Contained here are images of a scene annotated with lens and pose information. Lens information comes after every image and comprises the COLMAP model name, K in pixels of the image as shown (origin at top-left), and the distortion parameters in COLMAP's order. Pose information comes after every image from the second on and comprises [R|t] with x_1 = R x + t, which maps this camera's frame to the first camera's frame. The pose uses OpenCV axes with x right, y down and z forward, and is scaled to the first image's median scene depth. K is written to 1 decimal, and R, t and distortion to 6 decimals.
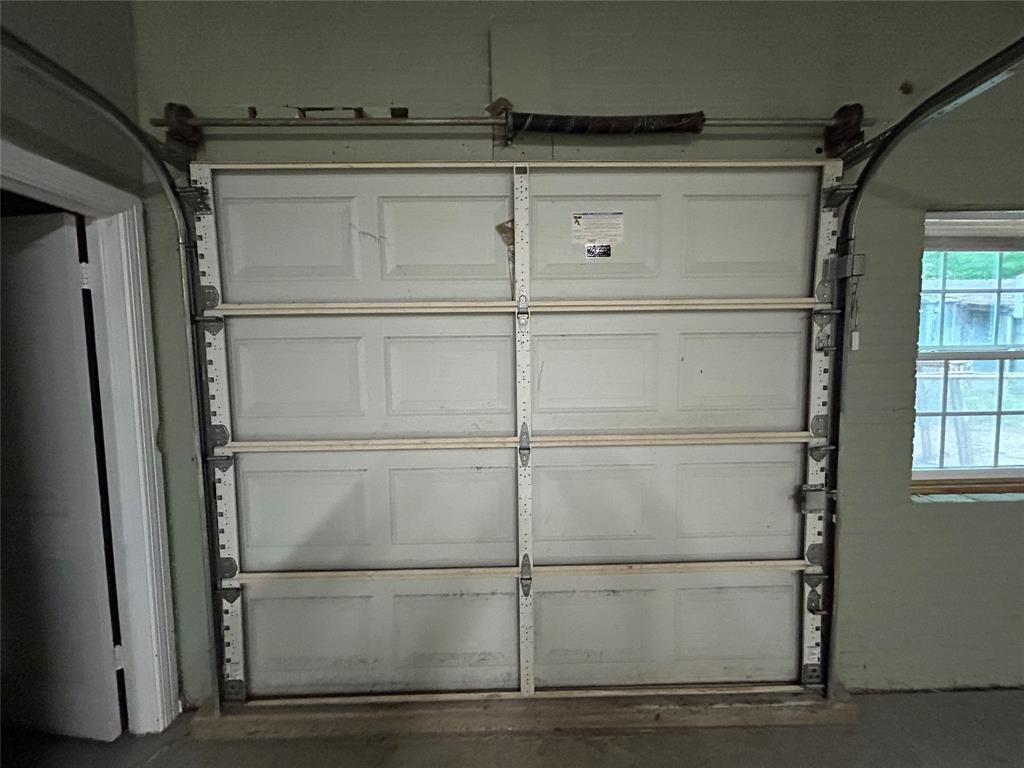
lens RADIAL K [[411.3, 0, 512.5], [0, 411.3, 384.5], [0, 0, 1]] dist [-0.001962, 0.000416]
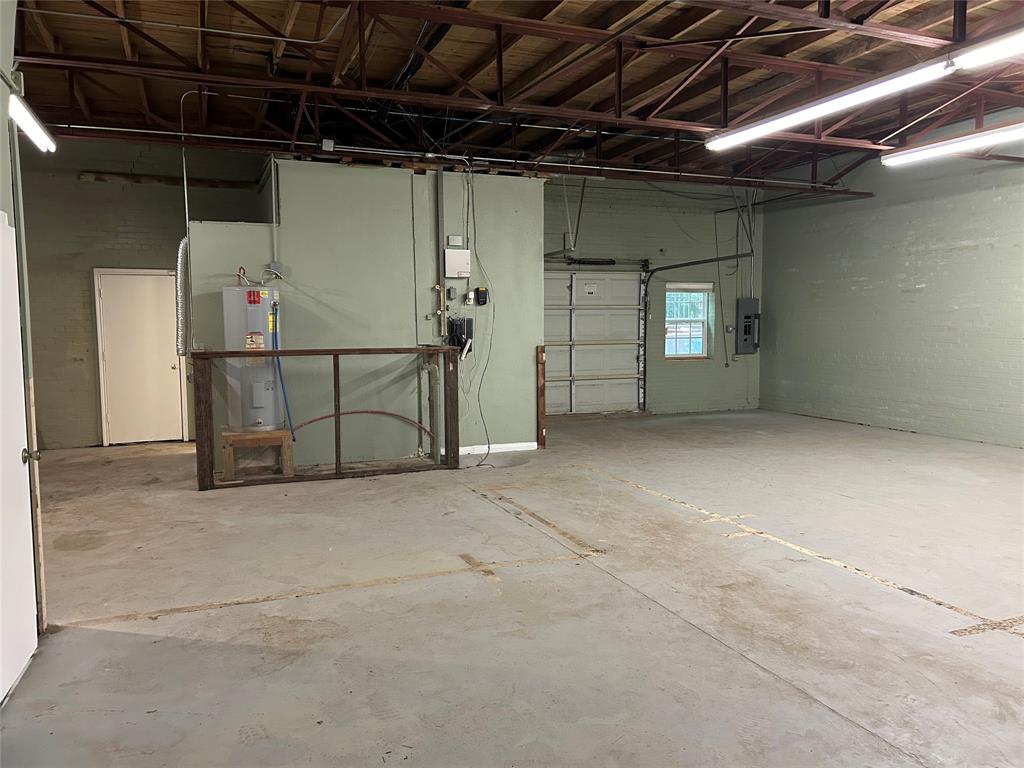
lens RADIAL K [[767.4, 0, 512.0], [0, 767.4, 384.0], [0, 0, 1]] dist [0.050891, -0.058763]
pose [[0.934494, -0.017442, 0.355552, -3.025910], [0.013791, 0.999823, 0.012802, 0.422740], [-0.355712, -0.007060, 0.934569, -5.418693]]
